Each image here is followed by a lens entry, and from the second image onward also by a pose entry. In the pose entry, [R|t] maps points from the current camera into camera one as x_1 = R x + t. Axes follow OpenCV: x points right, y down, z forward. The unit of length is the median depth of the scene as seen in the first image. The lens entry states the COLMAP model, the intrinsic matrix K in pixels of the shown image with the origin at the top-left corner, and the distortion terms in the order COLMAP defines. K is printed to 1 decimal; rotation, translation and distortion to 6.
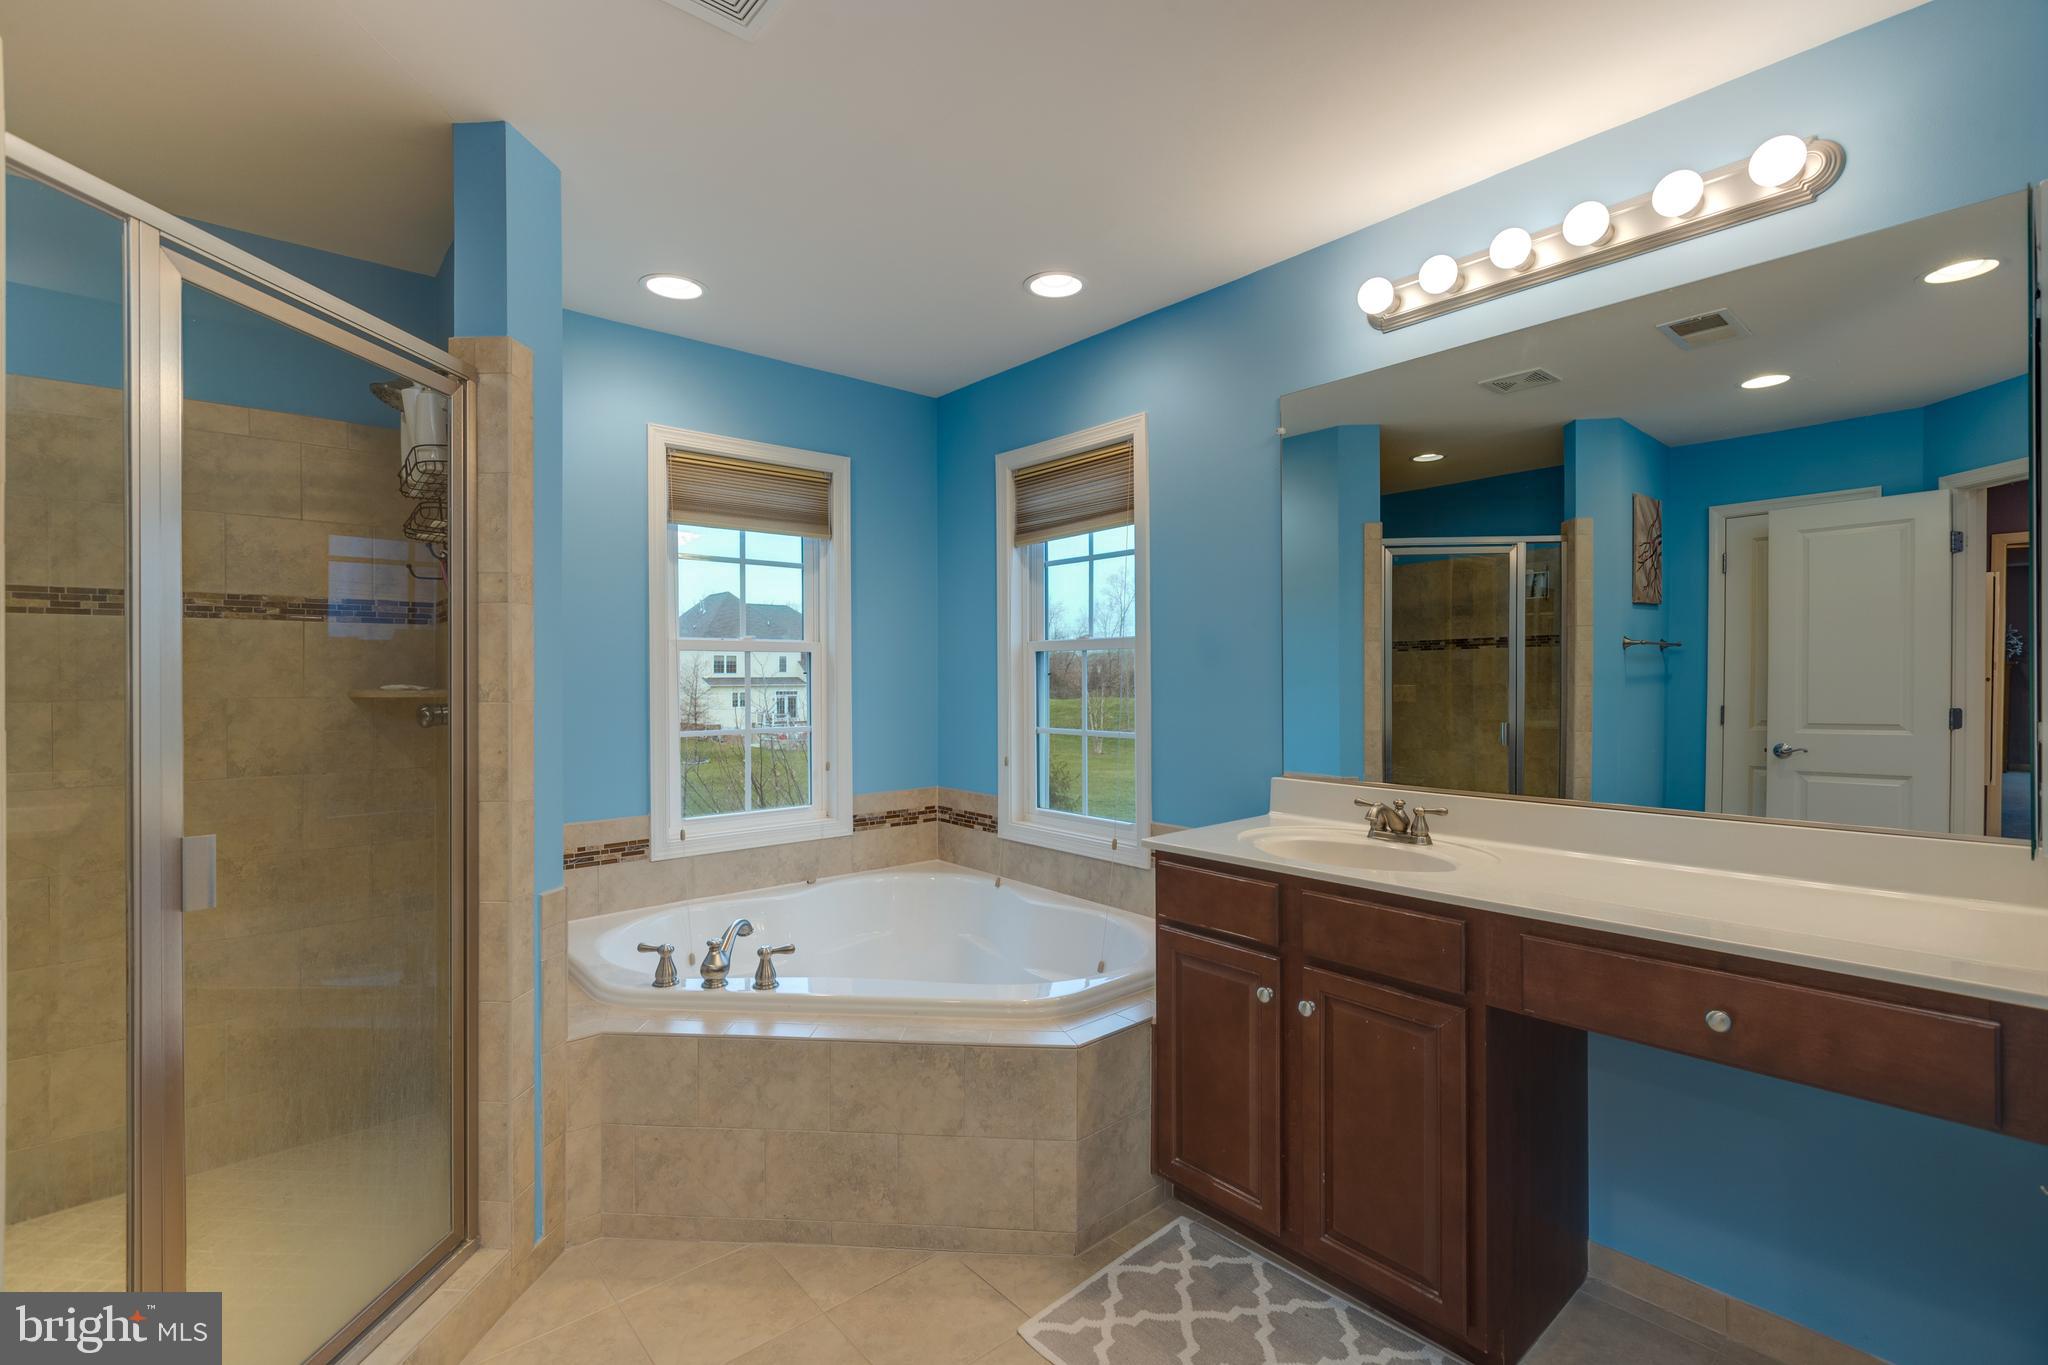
lens RADIAL K [[906.8, 0, 1028.7], [0, 906.8, 678.1], [0, 0, 1]] dist [-0.000972, -0.000523]
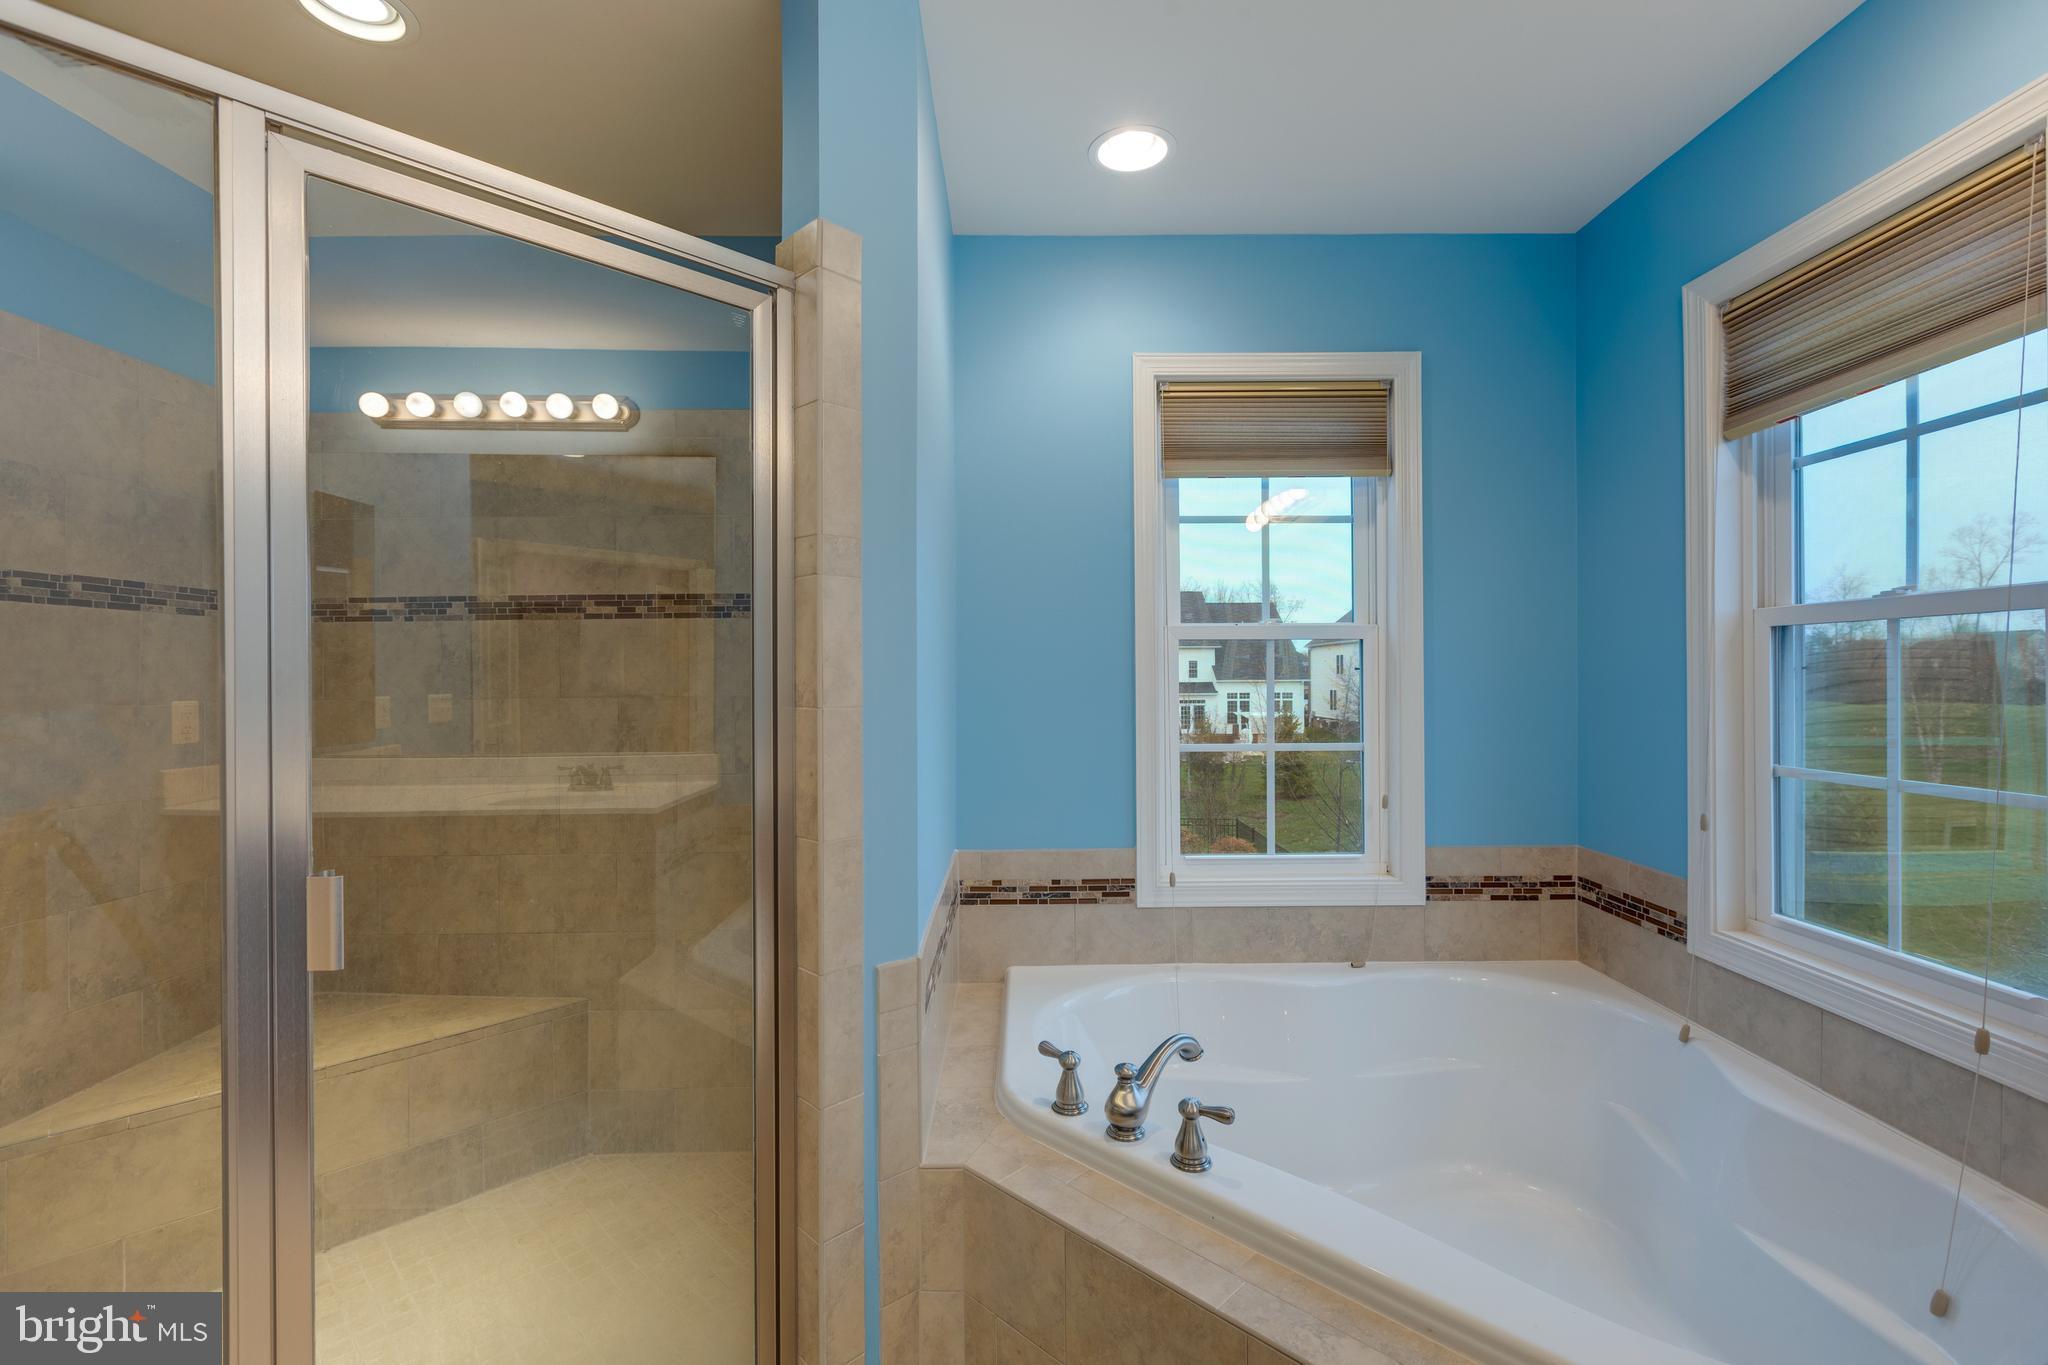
lens RADIAL K [[906.8, 0, 1028.7], [0, 906.8, 678.1], [0, 0, 1]] dist [-0.000972, -0.000523]
pose [[0.759246, 0.000067, -0.650803, 0.023962], [0.001533, 0.999997, 0.001891, 0.000604], [0.650801, -0.002434, 0.759244, 0.307747]]
